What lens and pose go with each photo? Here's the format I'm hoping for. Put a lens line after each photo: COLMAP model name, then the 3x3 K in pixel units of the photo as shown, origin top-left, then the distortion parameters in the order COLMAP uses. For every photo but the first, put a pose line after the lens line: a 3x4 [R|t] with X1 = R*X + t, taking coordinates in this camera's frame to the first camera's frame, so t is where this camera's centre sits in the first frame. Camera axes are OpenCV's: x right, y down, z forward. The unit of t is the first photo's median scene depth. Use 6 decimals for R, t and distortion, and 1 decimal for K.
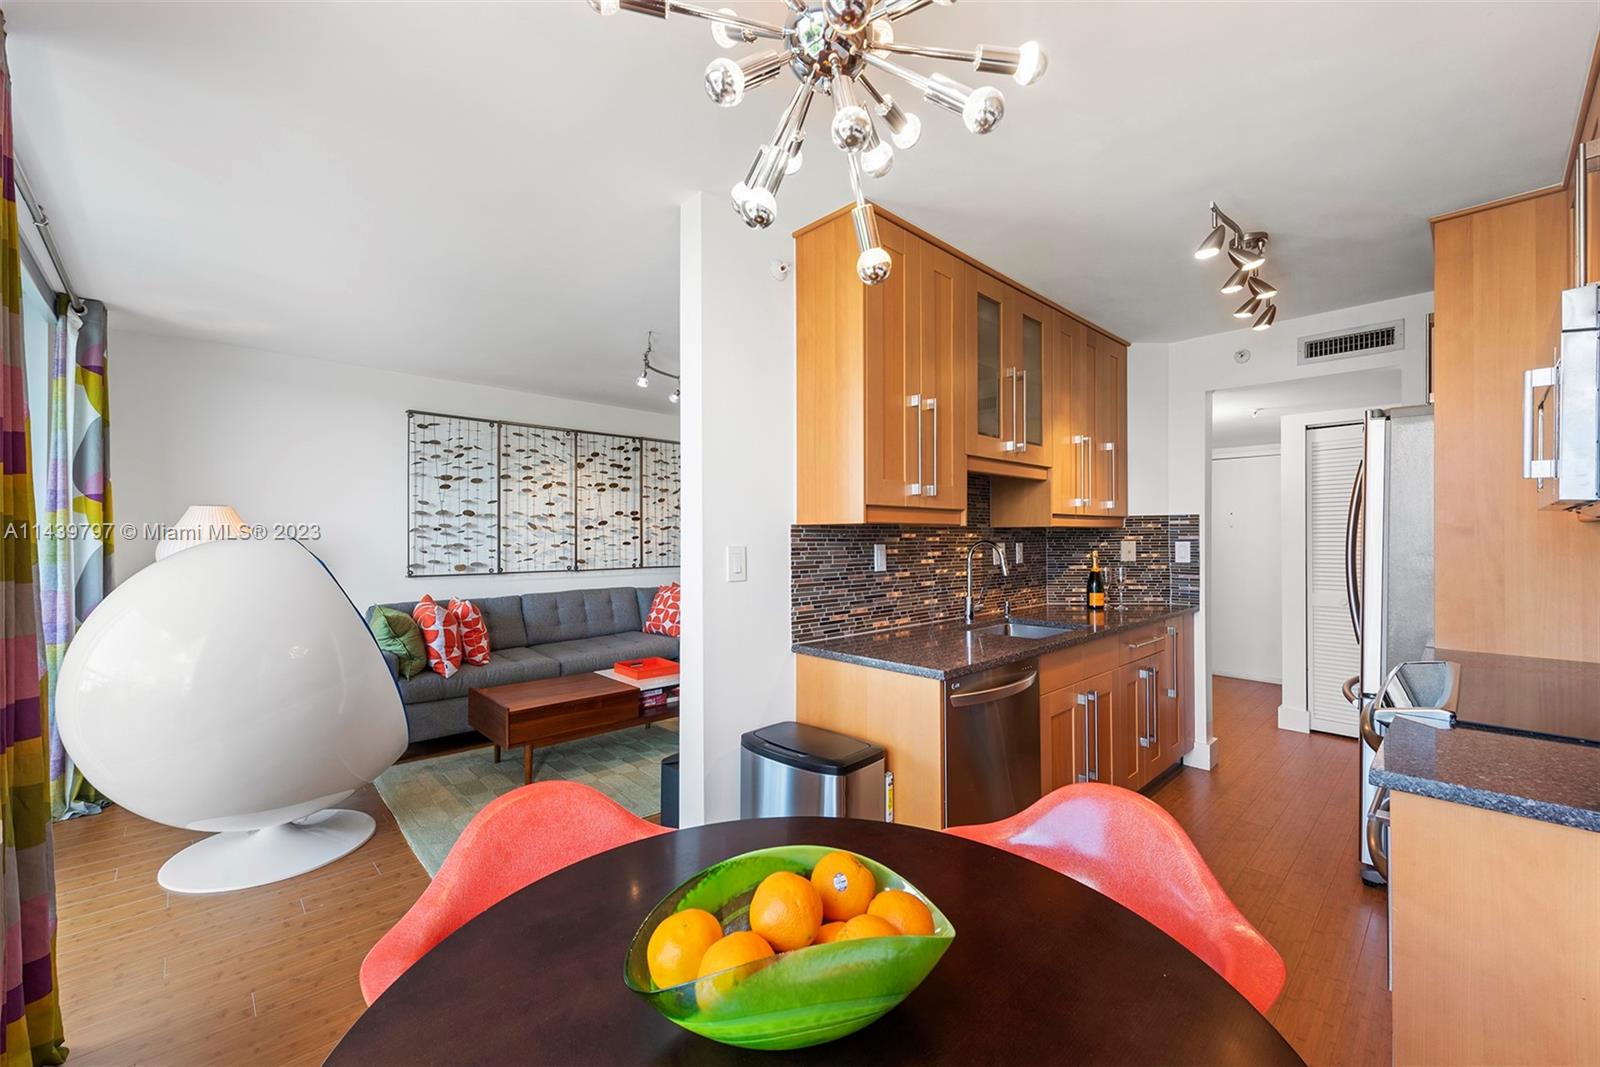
lens RADIAL K [[641.3, 0, 810.8], [0, 641.3, 545.0], [0, 0, 1]] dist [0.009379, -0.002062]
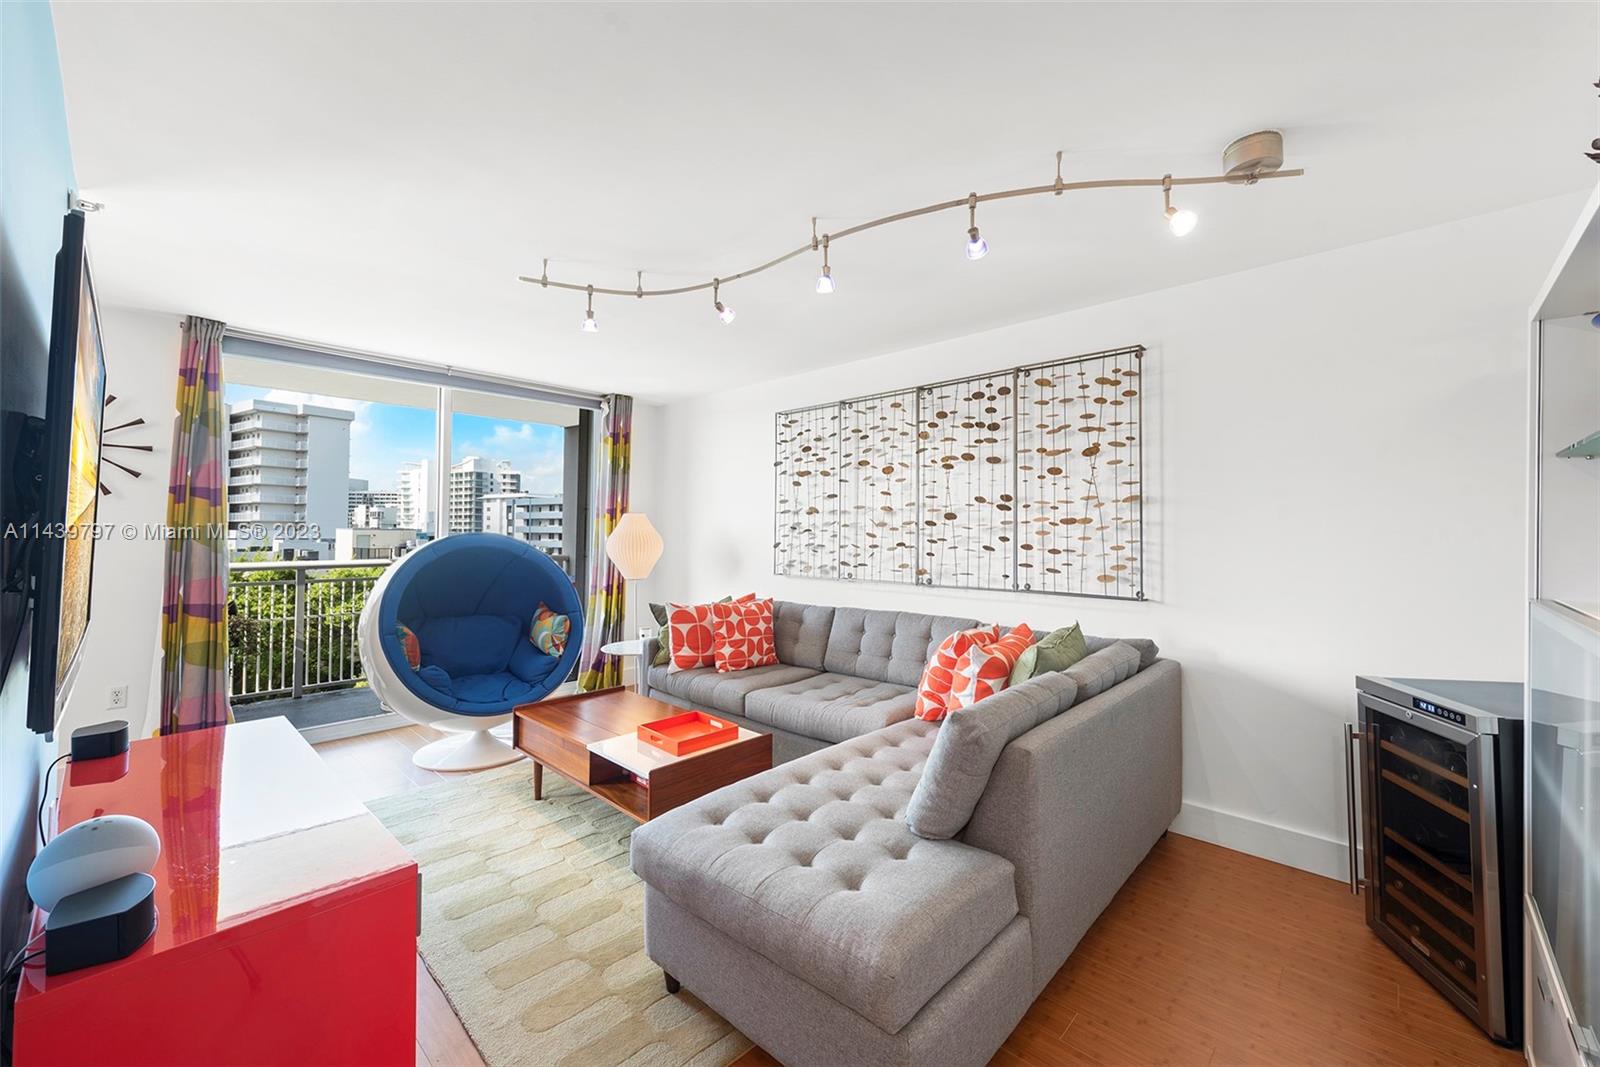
lens RADIAL K [[641.3, 0, 799.0], [0, 641.3, 517.2], [0, 0, 1]] dist [0.009379, -0.002062]
pose [[0.041759, -0.023414, -0.998853, 0.318936], [-0.018314, 0.999539, -0.024196, -0.014179], [0.998960, 0.019303, 0.041311, 0.800998]]
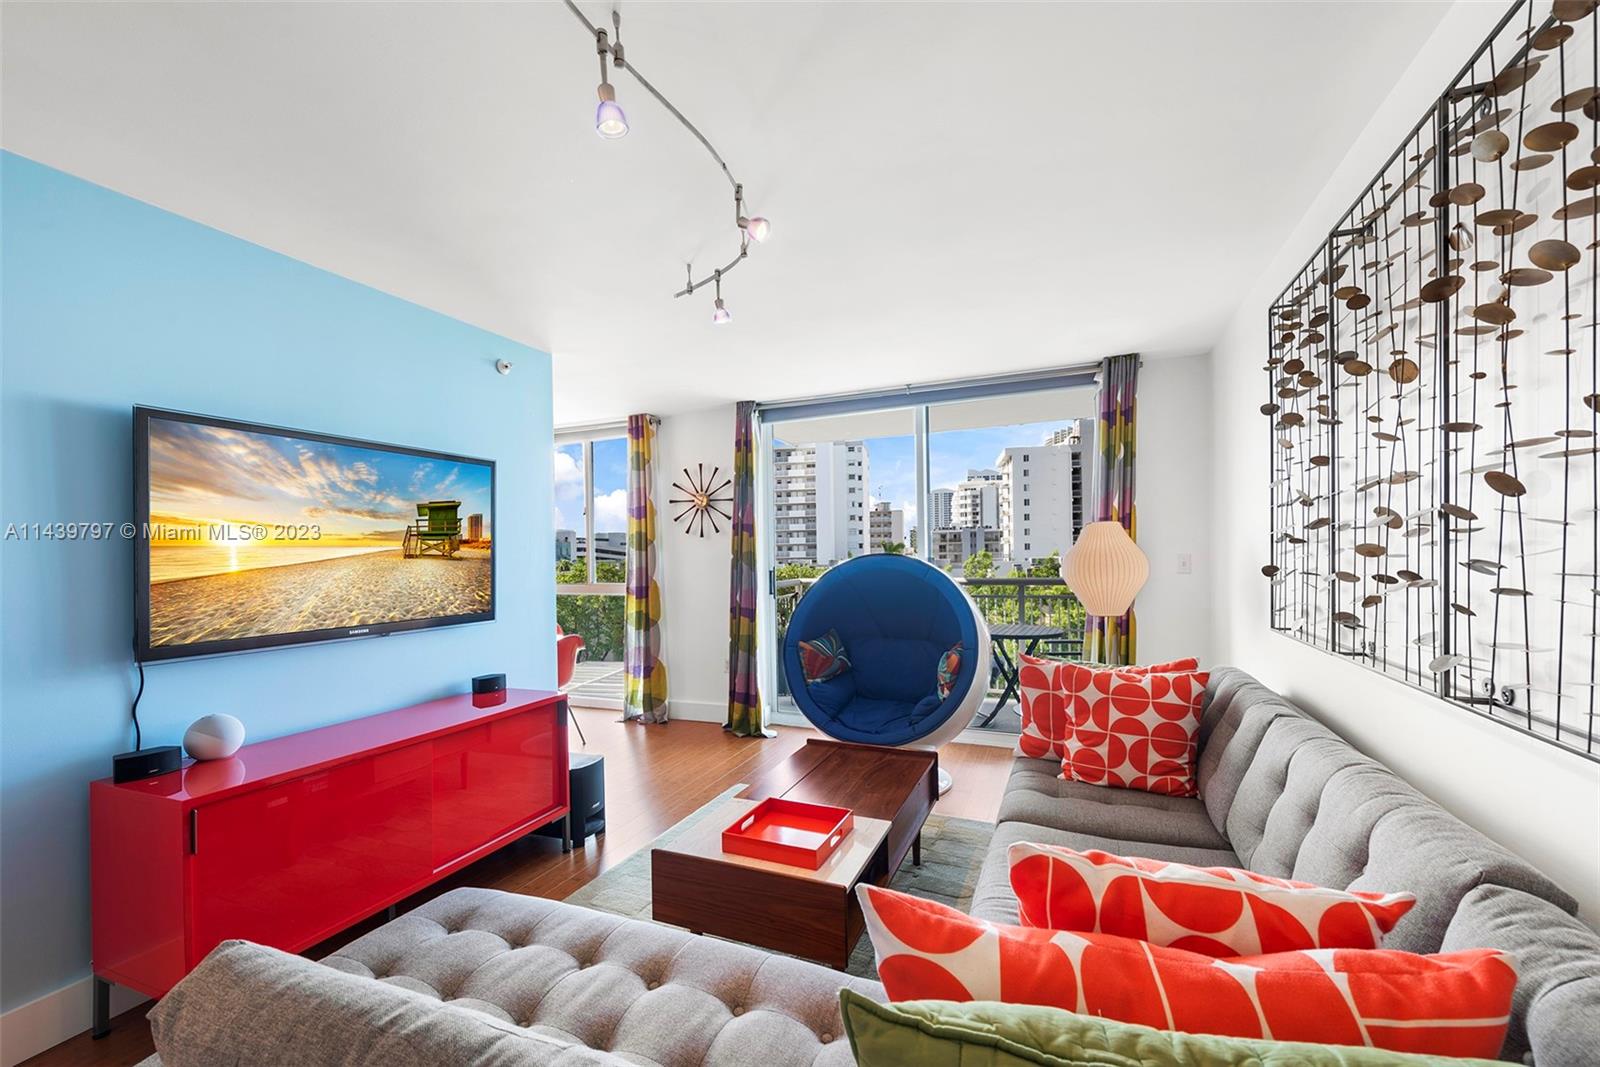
lens RADIAL K [[641.3, 0, 799.8], [0, 641.3, 560.0], [0, 0, 1]] dist [0.009379, -0.002062]
pose [[-0.924709, 0.020828, -0.380105, -0.068066], [0.013505, 0.999668, 0.021922, -0.017751], [0.380435, 0.015138, -0.924684, 1.078518]]
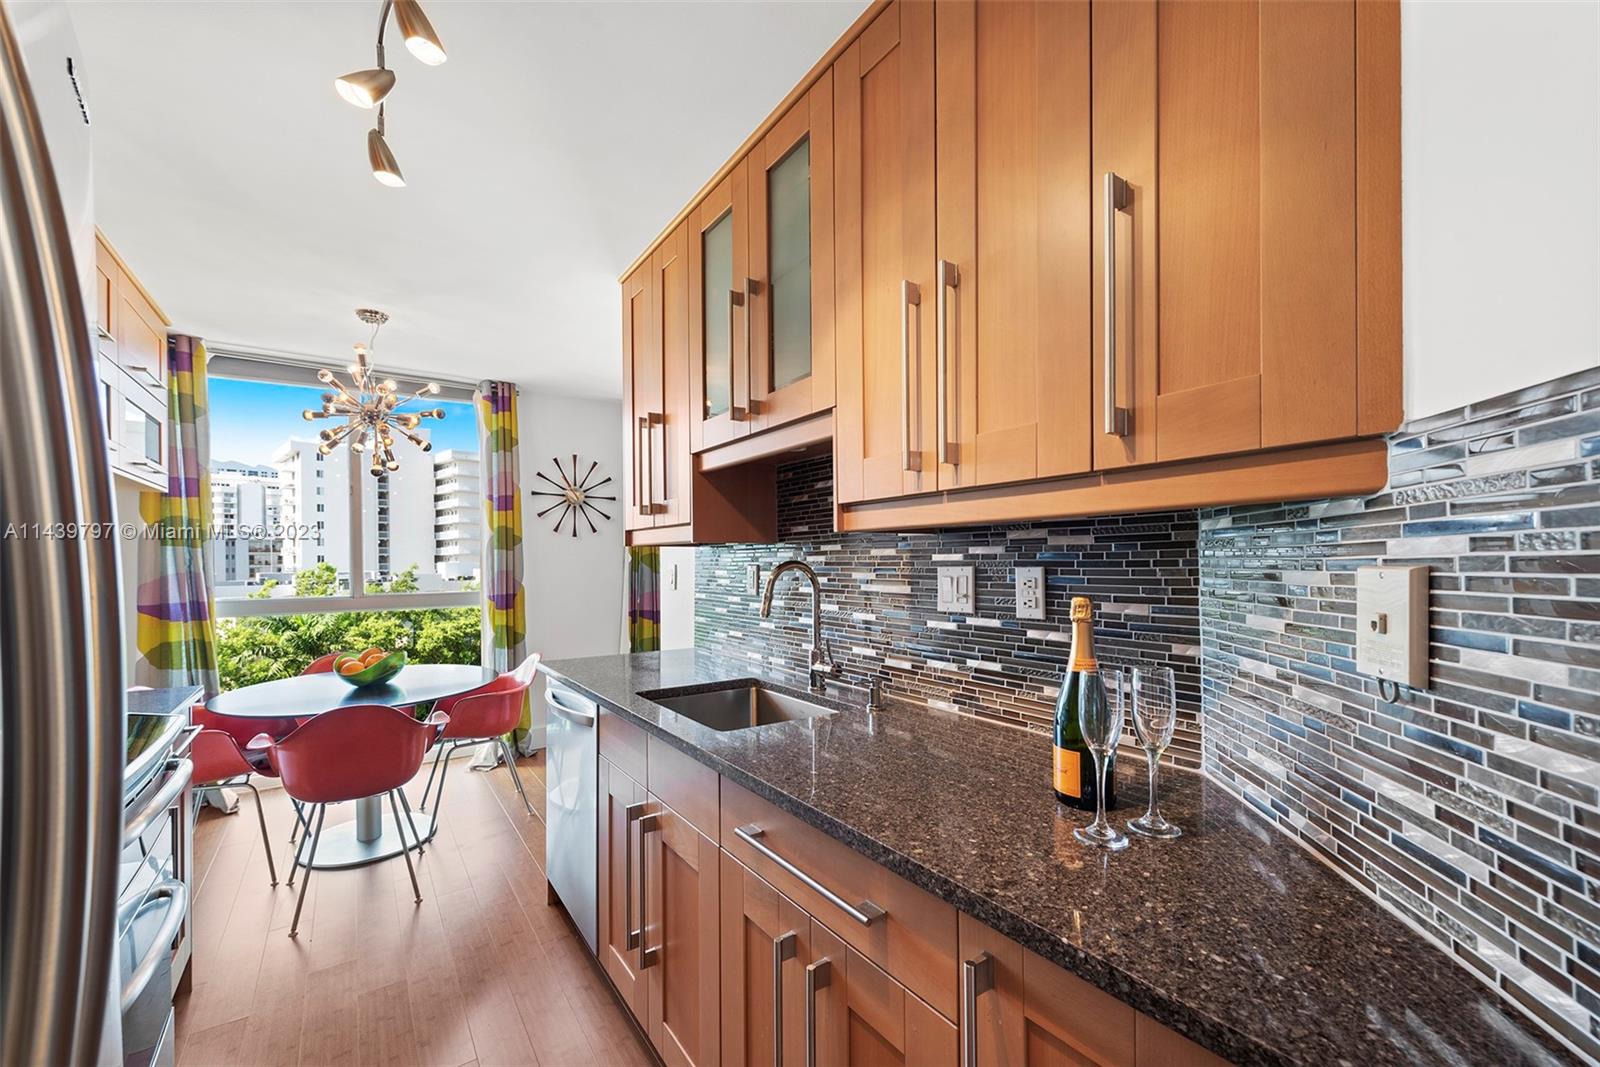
lens RADIAL K [[641.3, 0, 781.2], [0, 641.3, 564.1], [0, 0, 1]] dist [0.009379, -0.002062]
pose [[-0.171145, 0.007574, -0.985217, 0.477281], [-0.006267, 0.999942, 0.008775, -0.005594], [0.985226, 0.007676, -0.171088, 0.581725]]
